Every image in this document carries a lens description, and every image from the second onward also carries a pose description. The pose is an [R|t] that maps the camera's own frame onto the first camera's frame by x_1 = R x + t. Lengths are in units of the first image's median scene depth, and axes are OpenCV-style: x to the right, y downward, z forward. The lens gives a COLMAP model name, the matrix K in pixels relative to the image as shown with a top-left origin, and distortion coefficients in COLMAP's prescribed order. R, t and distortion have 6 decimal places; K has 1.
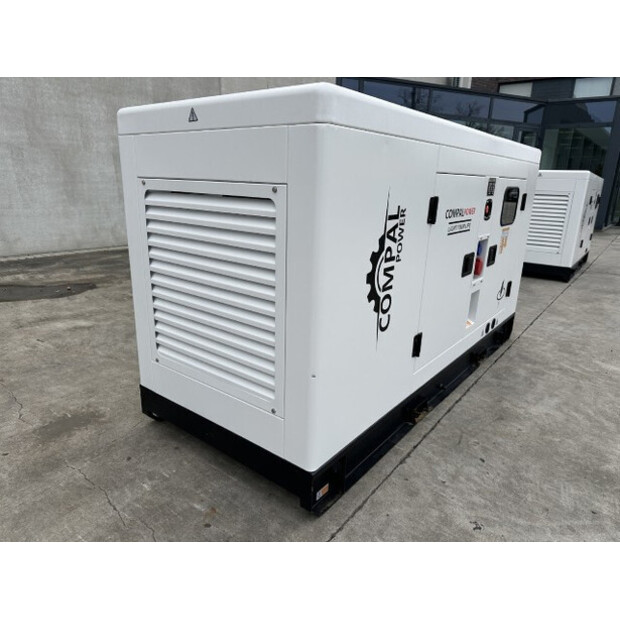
lens RADIAL K [[435.9, 0, 312.0], [0, 435.9, 314.5], [0, 0, 1]] dist [0.007199, -0.002989]
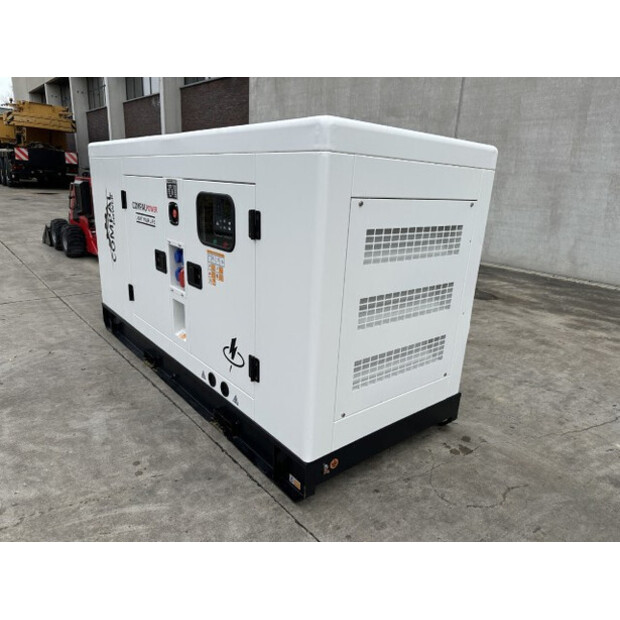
lens RADIAL K [[442.4, 0, 311.7], [0, 442.4, 314.8], [0, 0, 1]] dist [0.028344, -0.029951]
pose [[-0.213866, 0.246800, -0.945172, 1.378011], [-0.340049, 0.888235, 0.308877, -0.472252], [0.915766, 0.387463, -0.106040, 1.555449]]
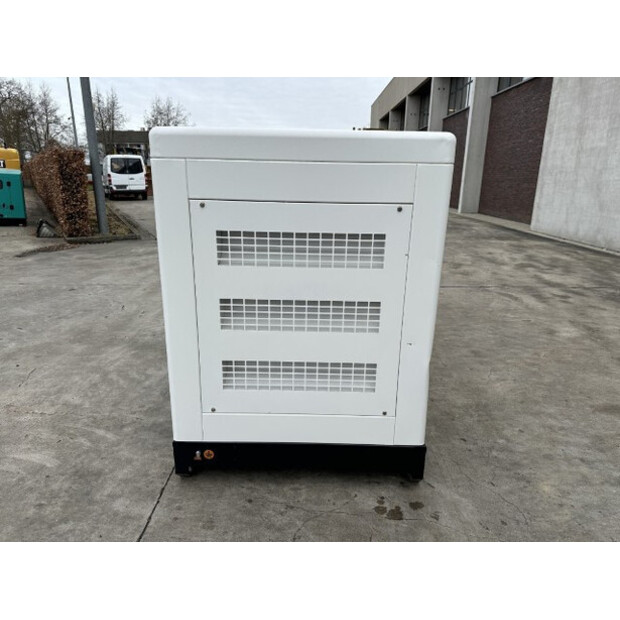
lens RADIAL K [[442.4, 0, 311.7], [0, 442.4, 314.8], [0, 0, 1]] dist [0.028344, -0.029951]
pose [[-0.798138, 0.136048, -0.586913, 0.978117], [-0.212503, 0.847989, 0.485548, -0.670282], [0.563754, 0.512255, -0.647902, 2.129592]]
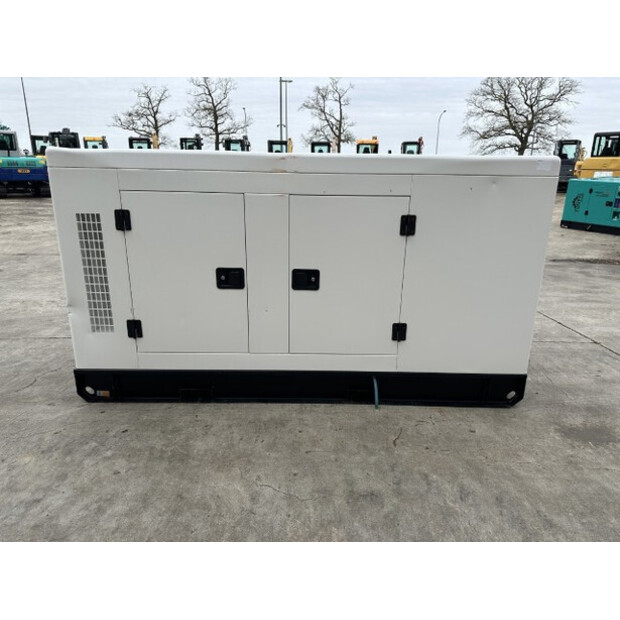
lens RADIAL K [[432.4, 0, 310.0], [0, 432.4, 310.0], [0, 0, 1]] dist [0.026180, -0.025587]
pose [[-0.614189, -0.261295, 0.744645, -0.824884], [0.200282, 0.861087, 0.467350, -0.642329], [-0.763321, 0.436180, -0.476538, 1.841258]]
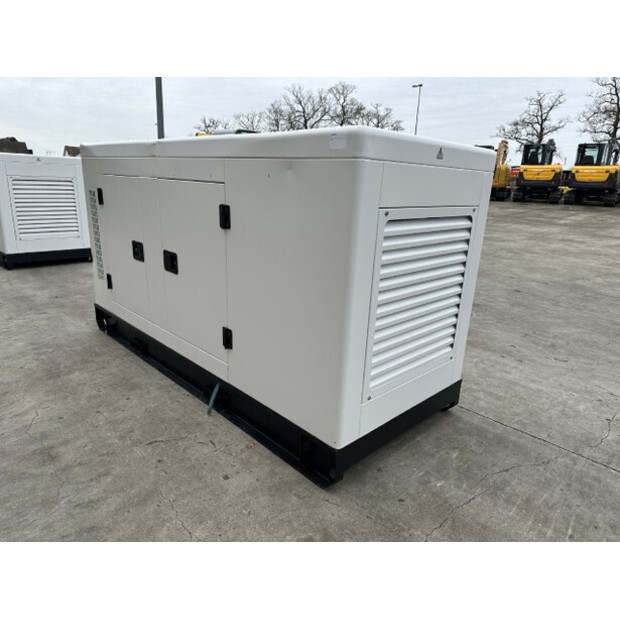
lens RADIAL K [[439.0, 0, 307.8], [0, 439.0, 304.2], [0, 0, 1]] dist [0.005009, -0.005305]
pose [[0.141060, -0.293544, 0.945481, -1.042138], [0.251604, 0.934303, 0.252536, -0.306273], [-0.957496, 0.202264, 0.205649, 0.774203]]
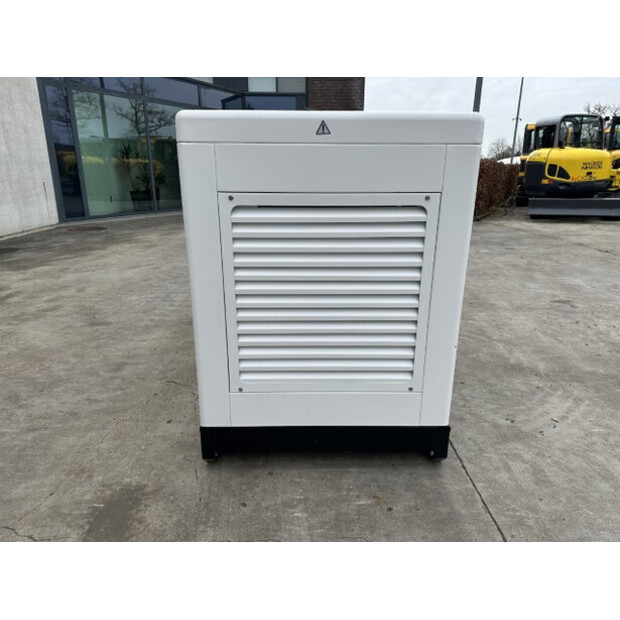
lens RADIAL K [[432.4, 0, 310.0], [0, 432.4, 310.0], [0, 0, 1]] dist [0.026180, -0.025587]
pose [[0.781811, -0.217206, 0.584459, -0.635195], [0.201932, 0.975046, 0.092244, -0.097044], [-0.589911, 0.045903, 0.806163, 0.154997]]
